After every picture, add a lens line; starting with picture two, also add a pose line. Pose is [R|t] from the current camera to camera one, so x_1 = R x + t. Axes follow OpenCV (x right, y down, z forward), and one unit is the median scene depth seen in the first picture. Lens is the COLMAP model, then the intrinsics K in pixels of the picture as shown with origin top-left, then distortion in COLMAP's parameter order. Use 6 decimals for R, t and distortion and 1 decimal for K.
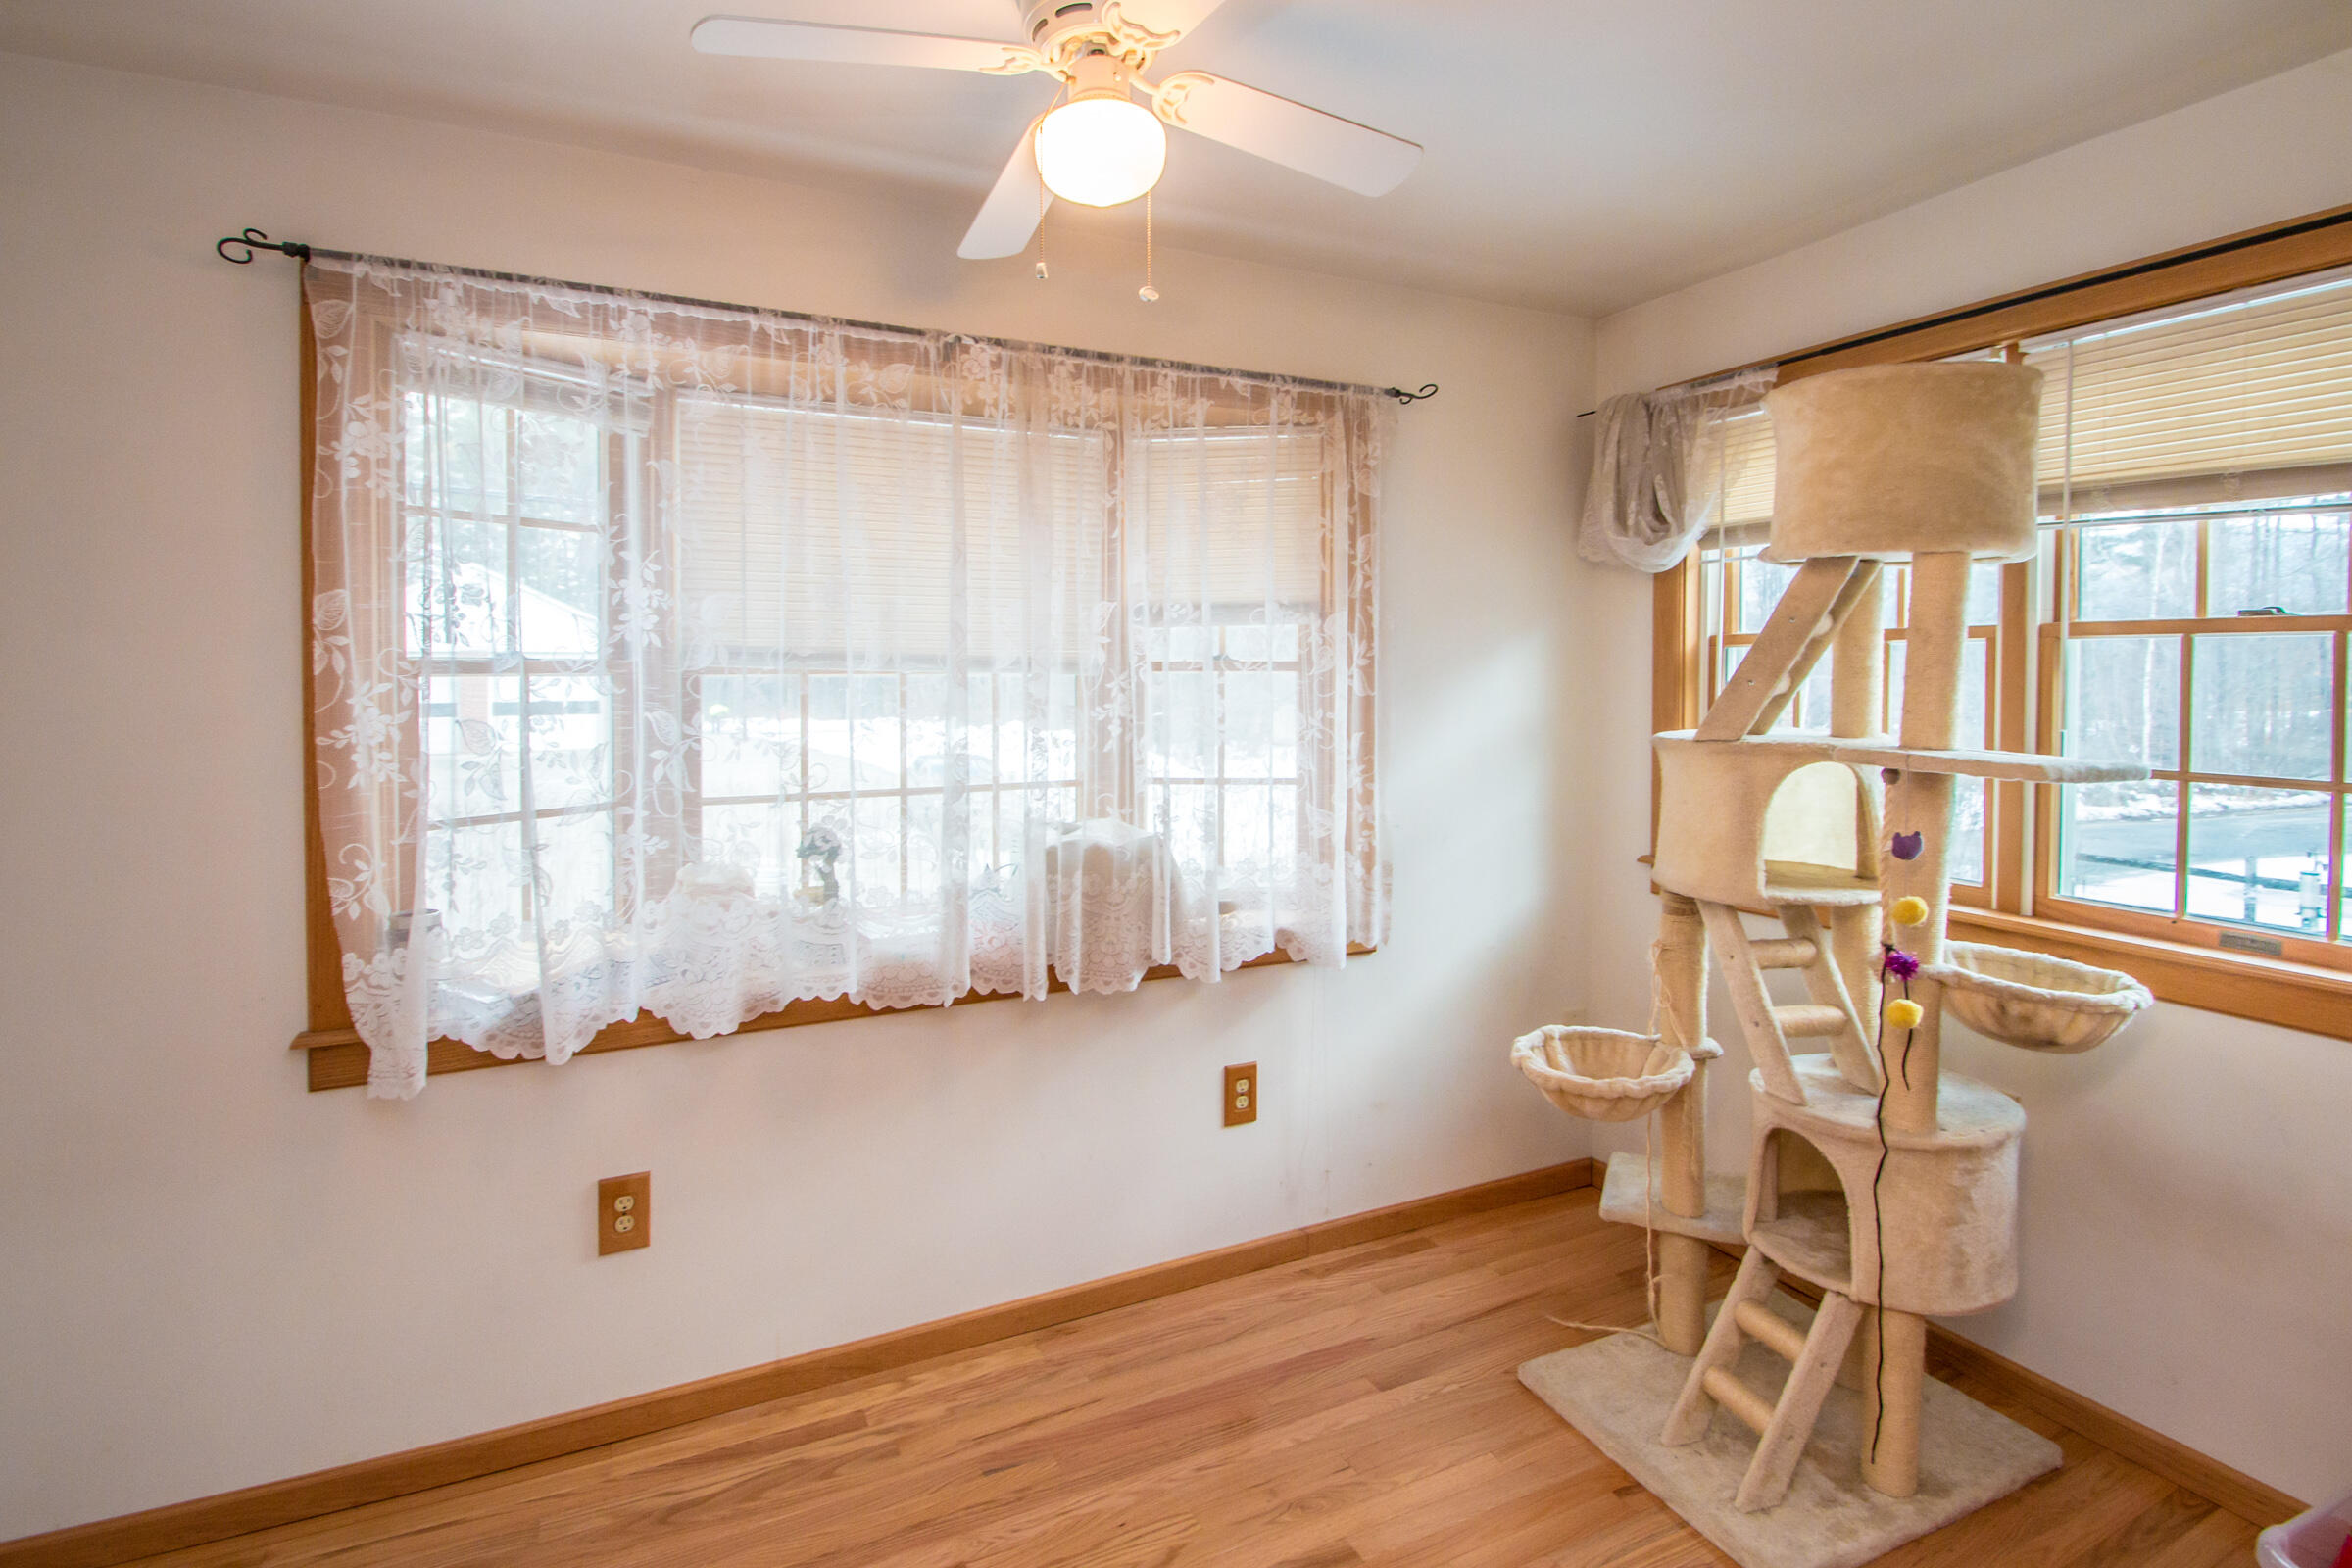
lens RADIAL K [[1167.0, 0, 1180.1], [0, 1167.0, 645.4], [0, 0, 1]] dist [0.001098, -0.010884]
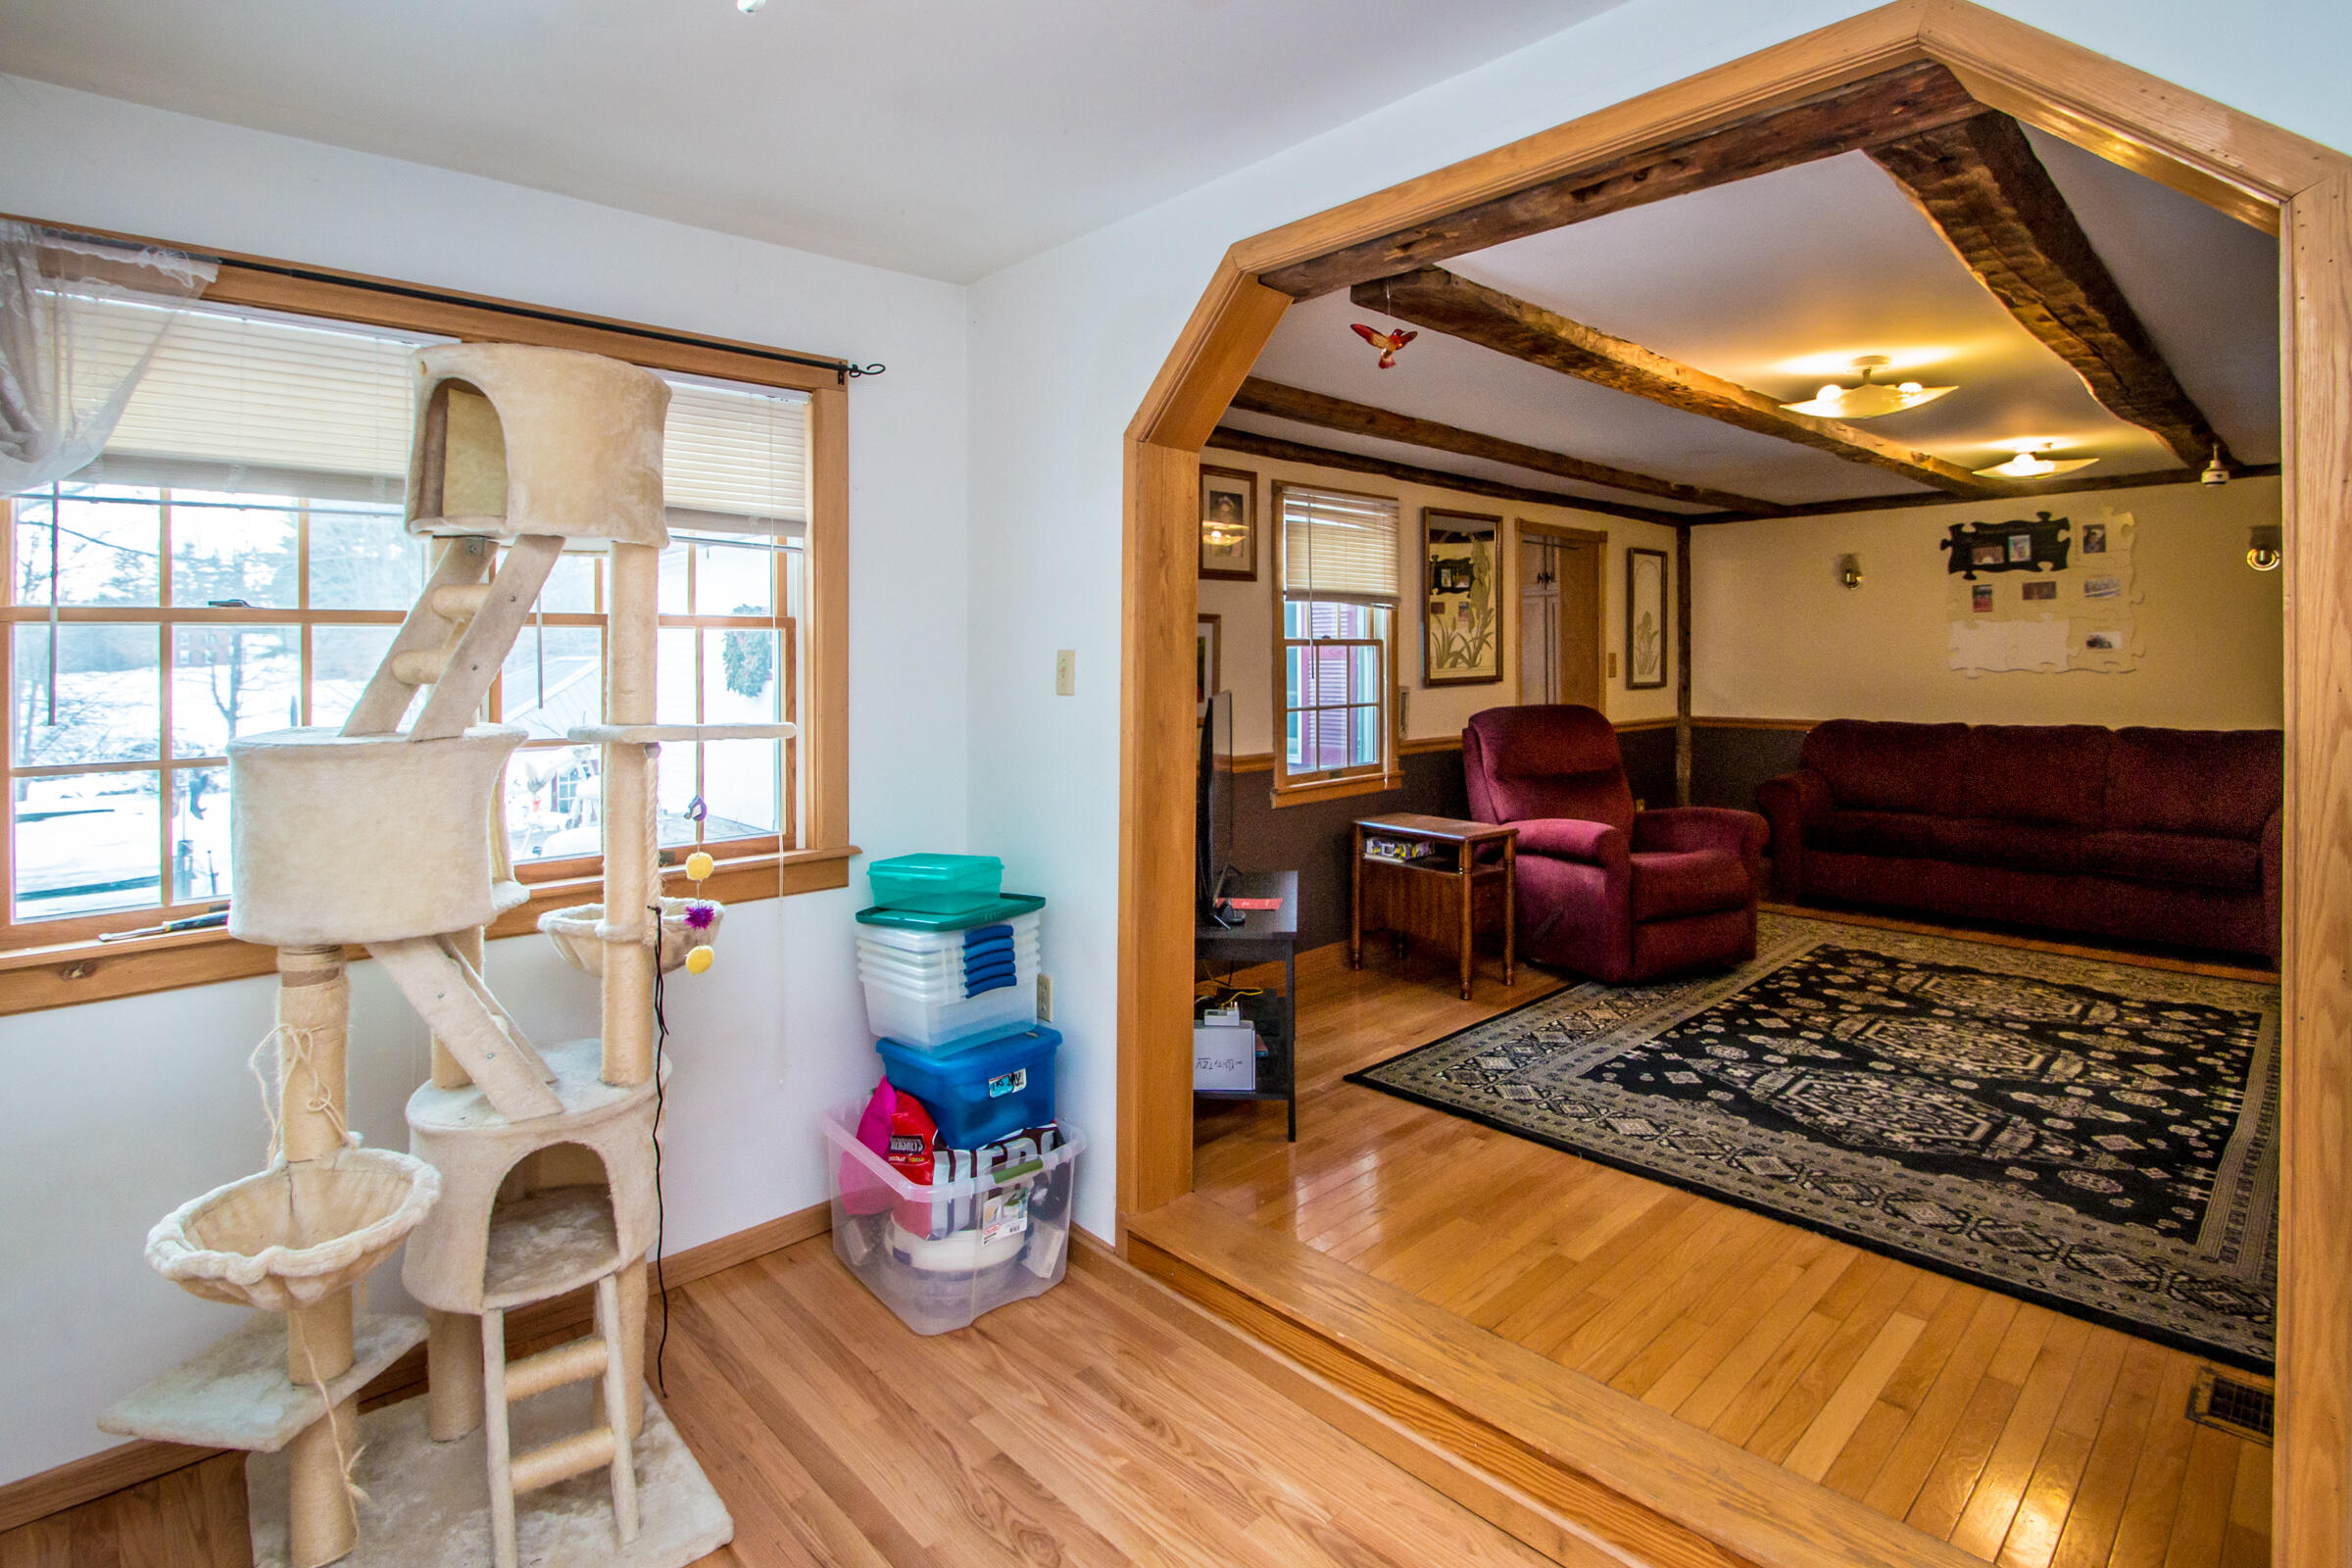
lens RADIAL K [[1167.0, 0, 1180.1], [0, 1167.0, 645.4], [0, 0, 1]] dist [0.001098, -0.010884]
pose [[-0.295360, 0.003132, 0.955381, -0.486448], [-0.002035, 0.999990, -0.003907, 0.016325], [-0.955384, -0.003098, -0.295351, 0.754220]]
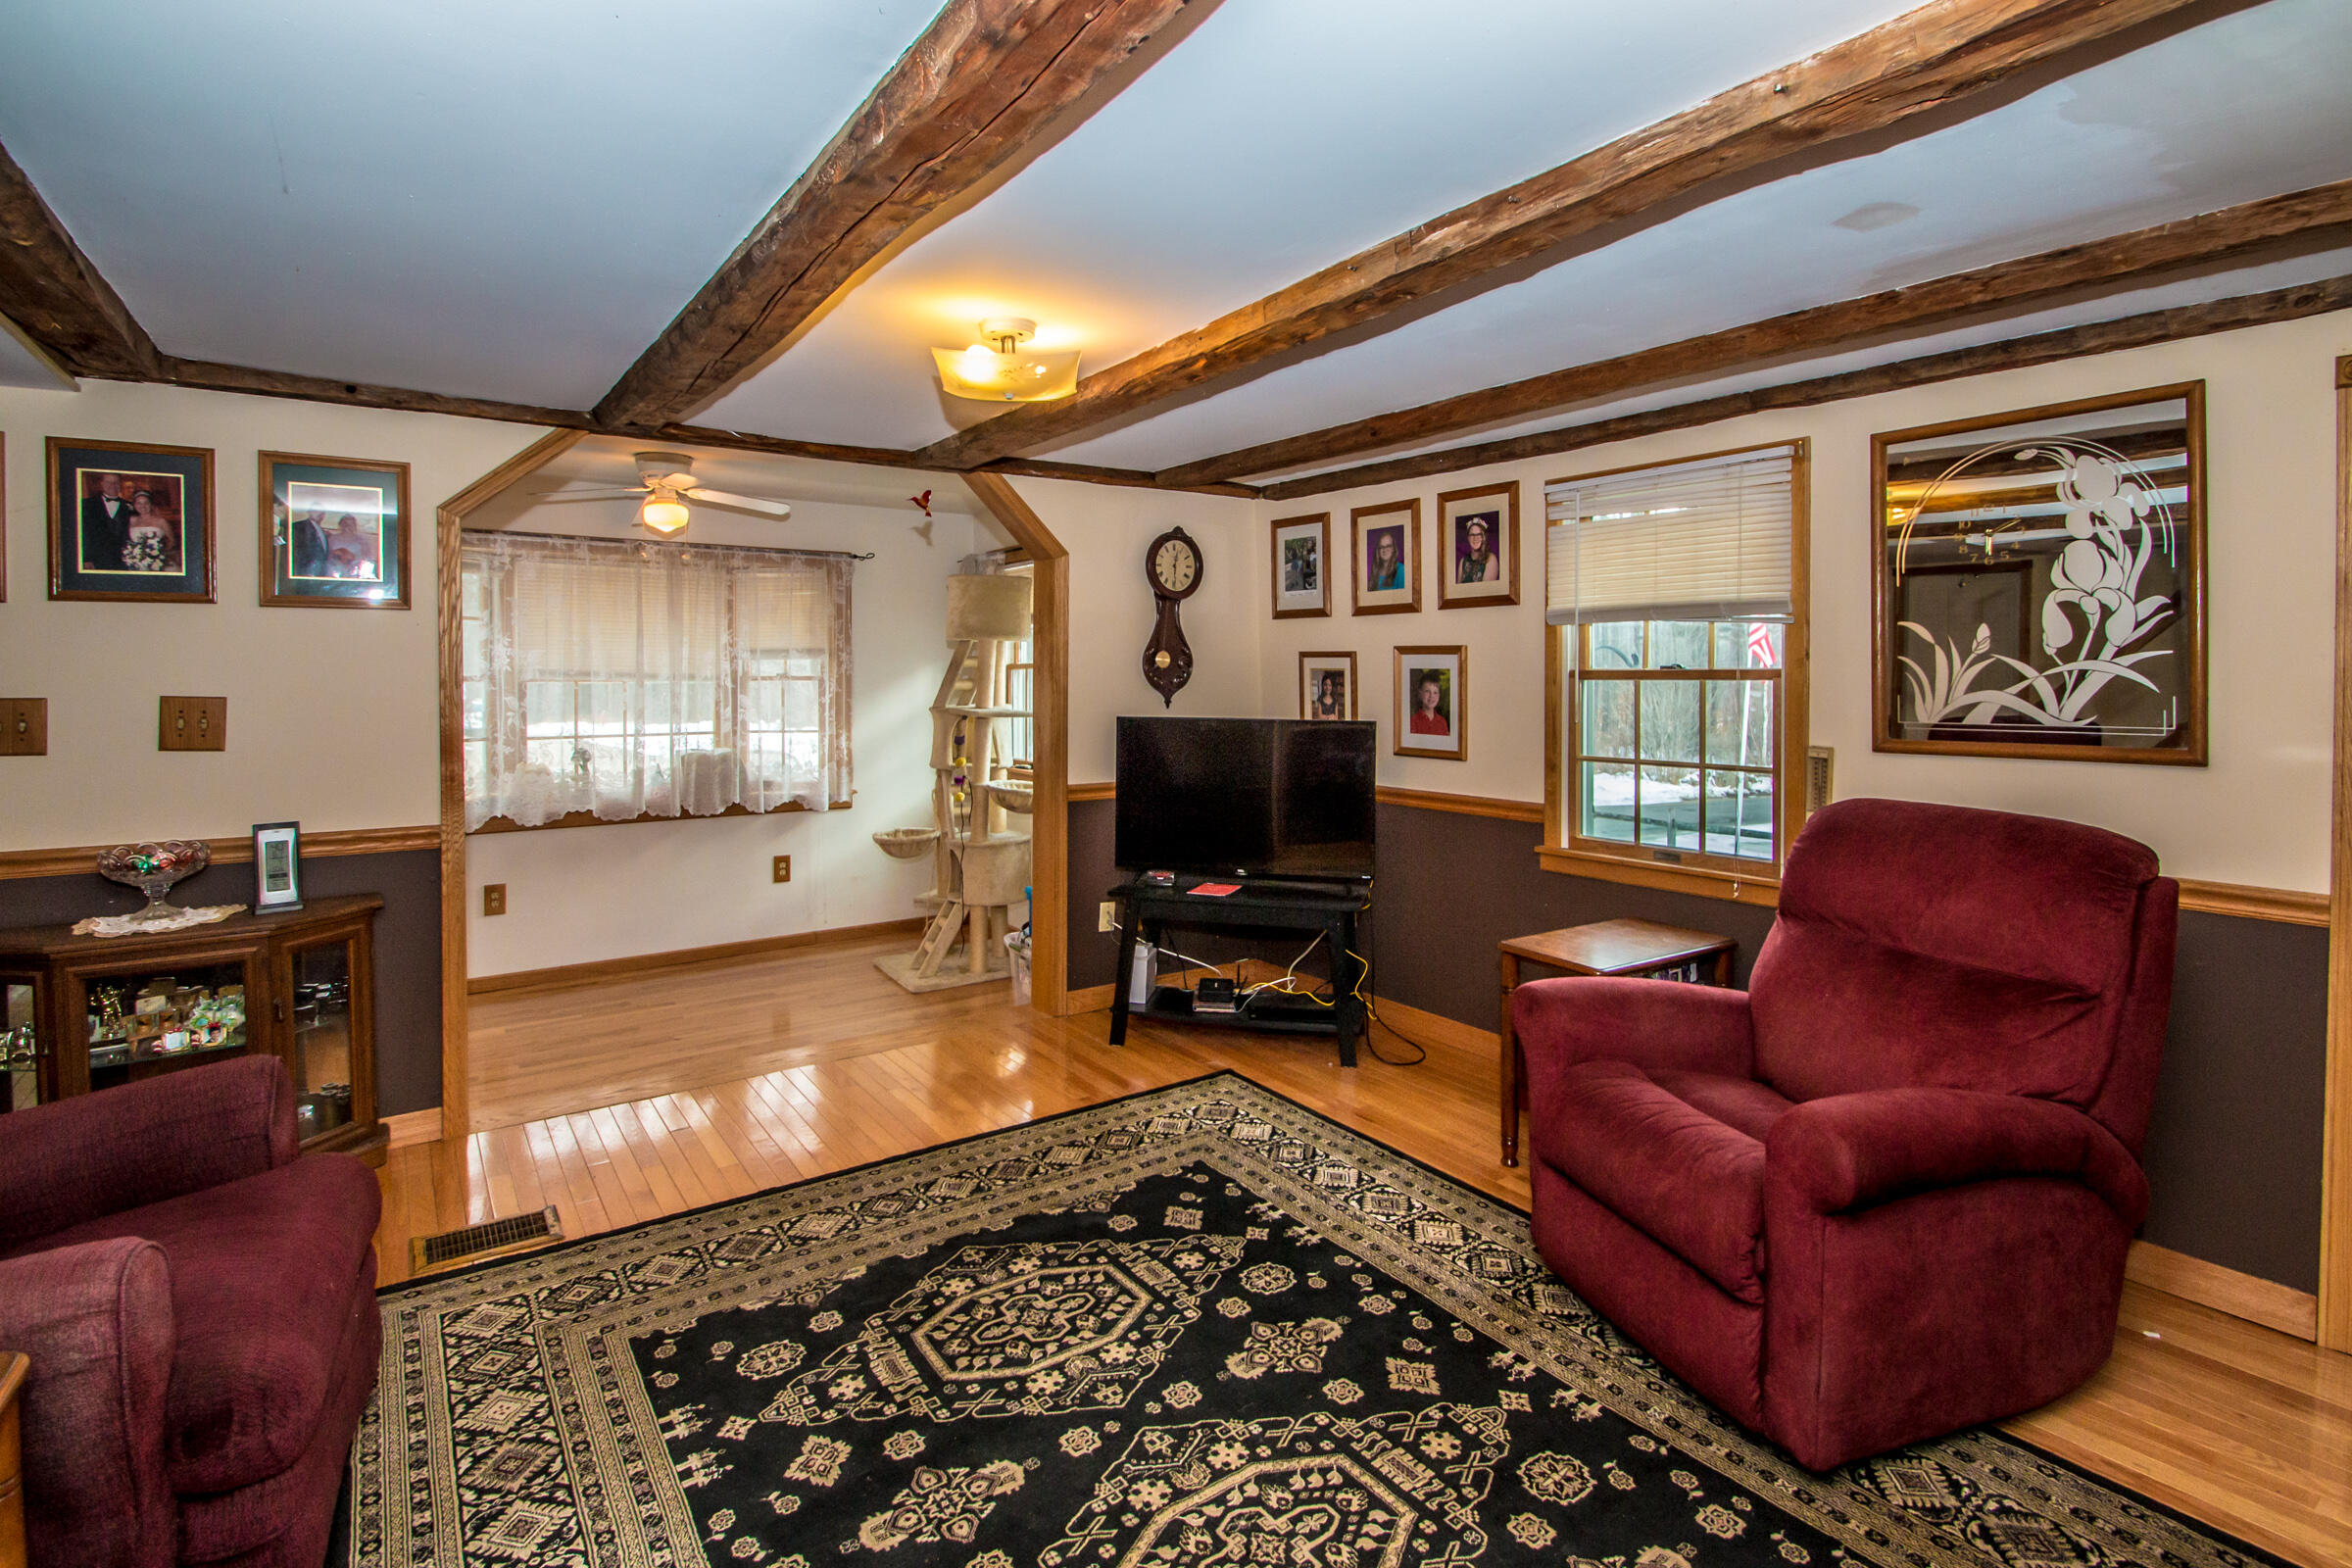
lens RADIAL K [[1152.9, 0, 1170.7], [0, 1152.9, 668.2], [0, 0, 1]] dist [-0.003738, -0.000906]
pose [[0.991794, 0.000318, 0.127842, 0.568919], [-0.000544, 0.999998, 0.001732, -0.006714], [-0.127841, -0.001787, 0.991793, -1.443691]]
